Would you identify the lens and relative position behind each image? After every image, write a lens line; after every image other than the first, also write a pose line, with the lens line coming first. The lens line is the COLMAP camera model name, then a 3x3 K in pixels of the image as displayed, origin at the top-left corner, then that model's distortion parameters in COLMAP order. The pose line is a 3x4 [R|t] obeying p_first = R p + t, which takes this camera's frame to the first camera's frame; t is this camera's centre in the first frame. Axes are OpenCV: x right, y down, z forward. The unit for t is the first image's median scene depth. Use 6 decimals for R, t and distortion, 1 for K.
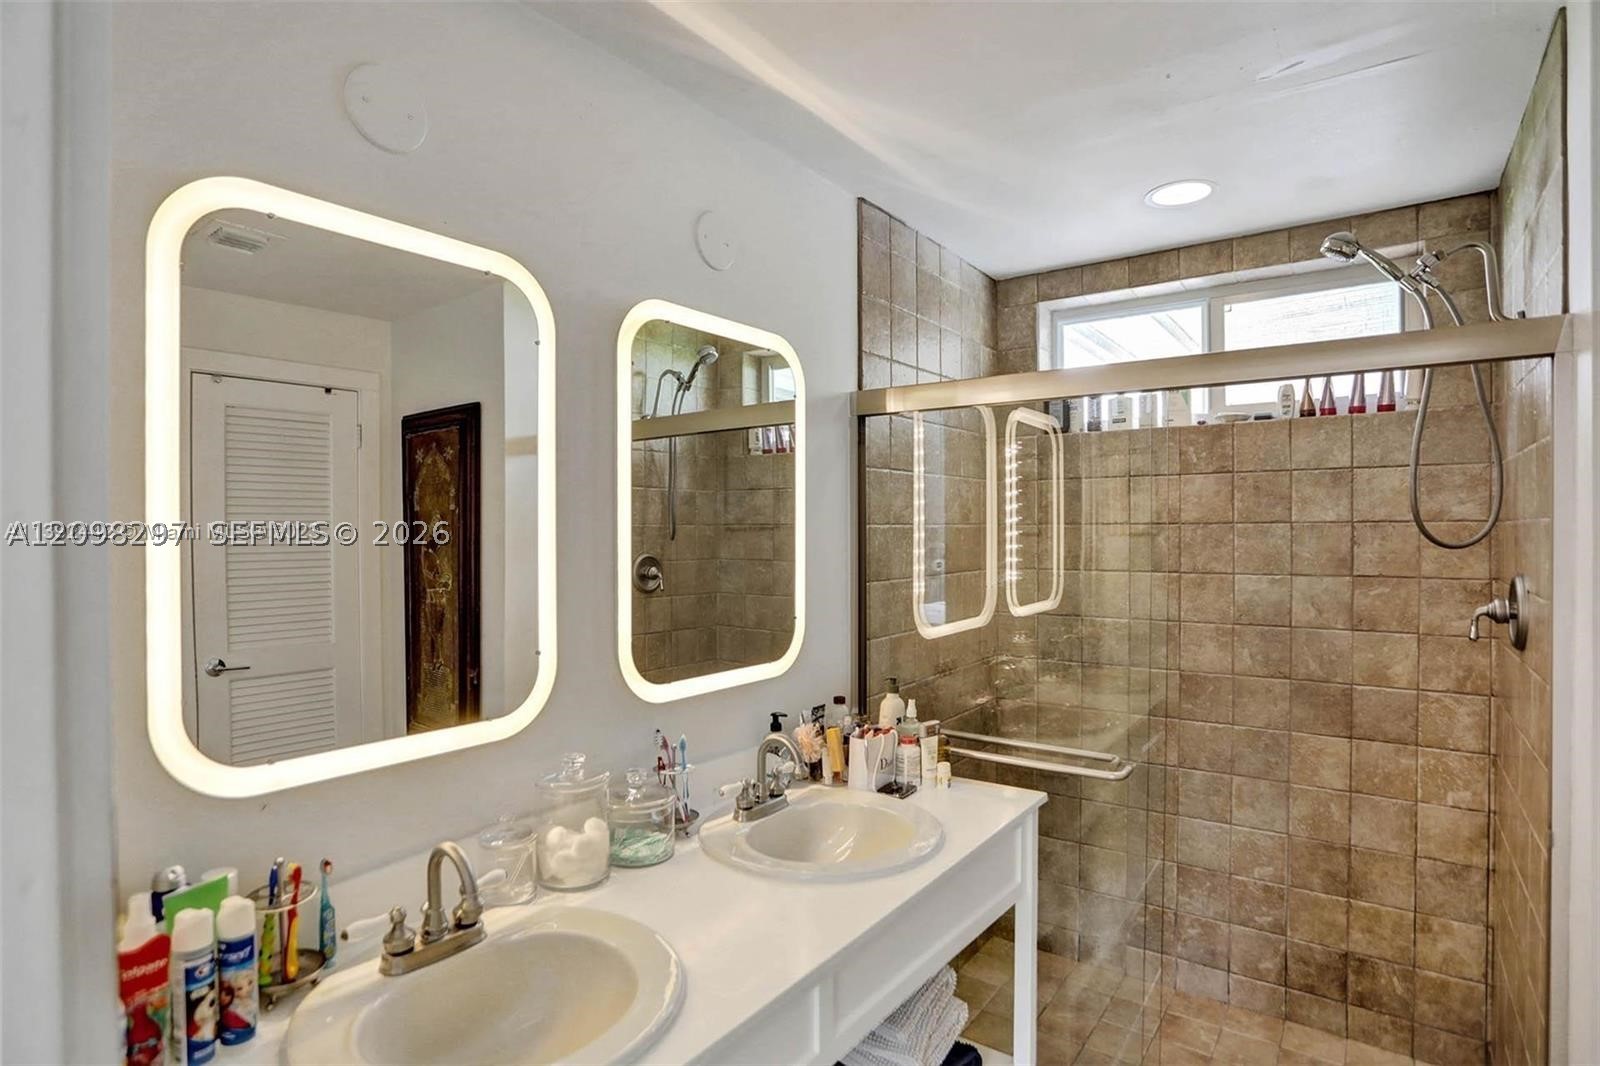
lens RADIAL K [[820.3, 0, 808.2], [0, 820.3, 536.2], [0, 0, 1]] dist [-0.054142, 0.024745]
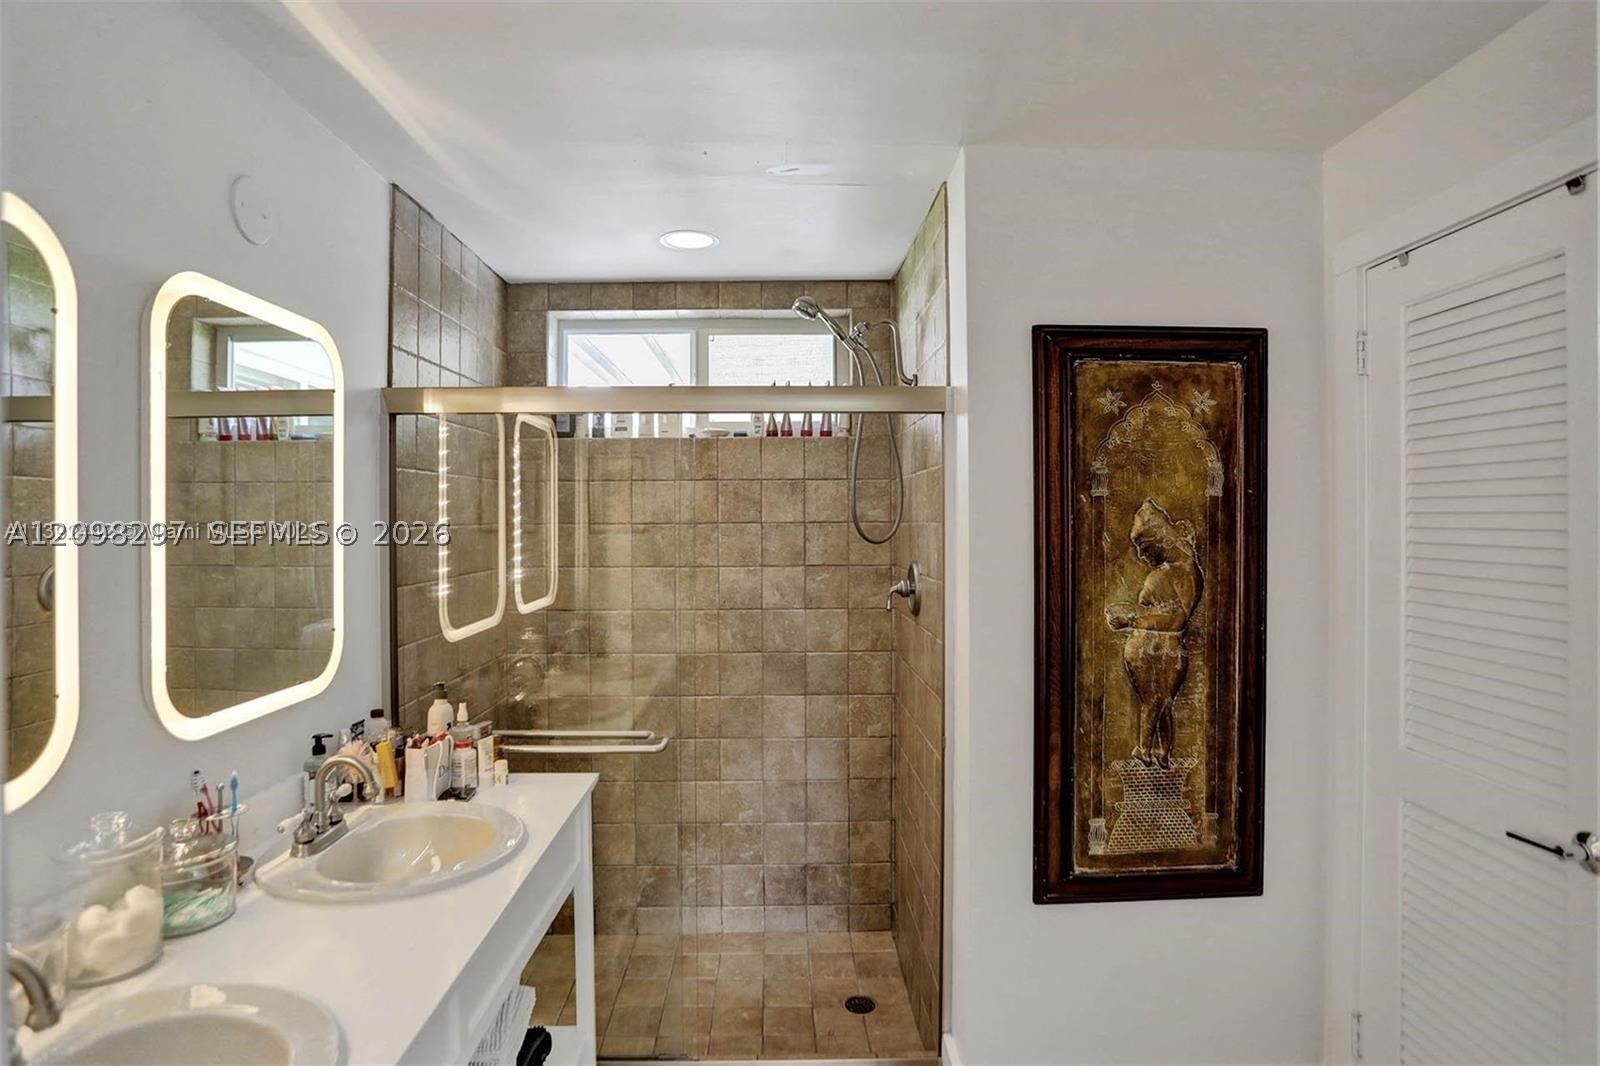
lens RADIAL K [[820.3, 0, 797.6], [0, 820.3, 523.6], [0, 0, 1]] dist [-0.054142, 0.024745]
pose [[0.807323, -0.001127, 0.590109, -0.097720], [0.006193, 0.999959, -0.006562, -0.008440], [-0.590077, 0.008952, 0.807297, -0.032795]]
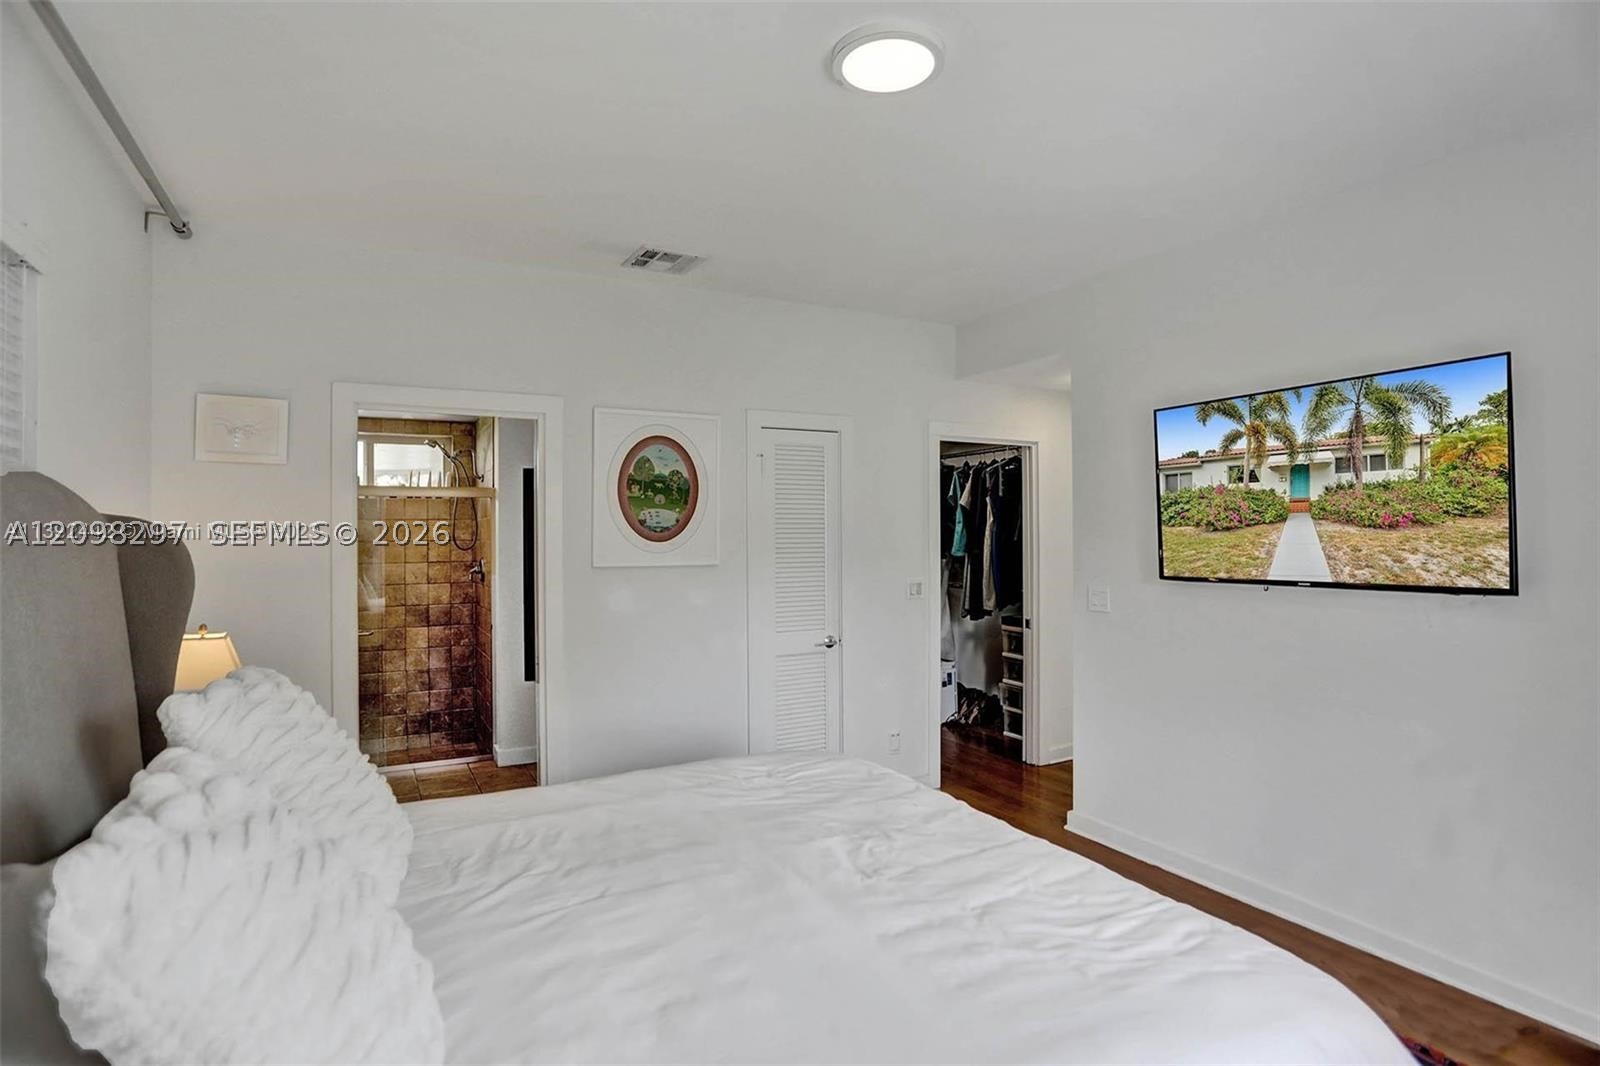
lens RADIAL K [[820.3, 0, 772.6], [0, 820.3, 521.2], [0, 0, 1]] dist [-0.054142, 0.024745]
pose [[0.469312, 0.003844, 0.883024, -1.157149], [0.013482, 0.999843, -0.011518, -0.038433], [-0.882930, 0.017311, 0.469186, -1.250567]]
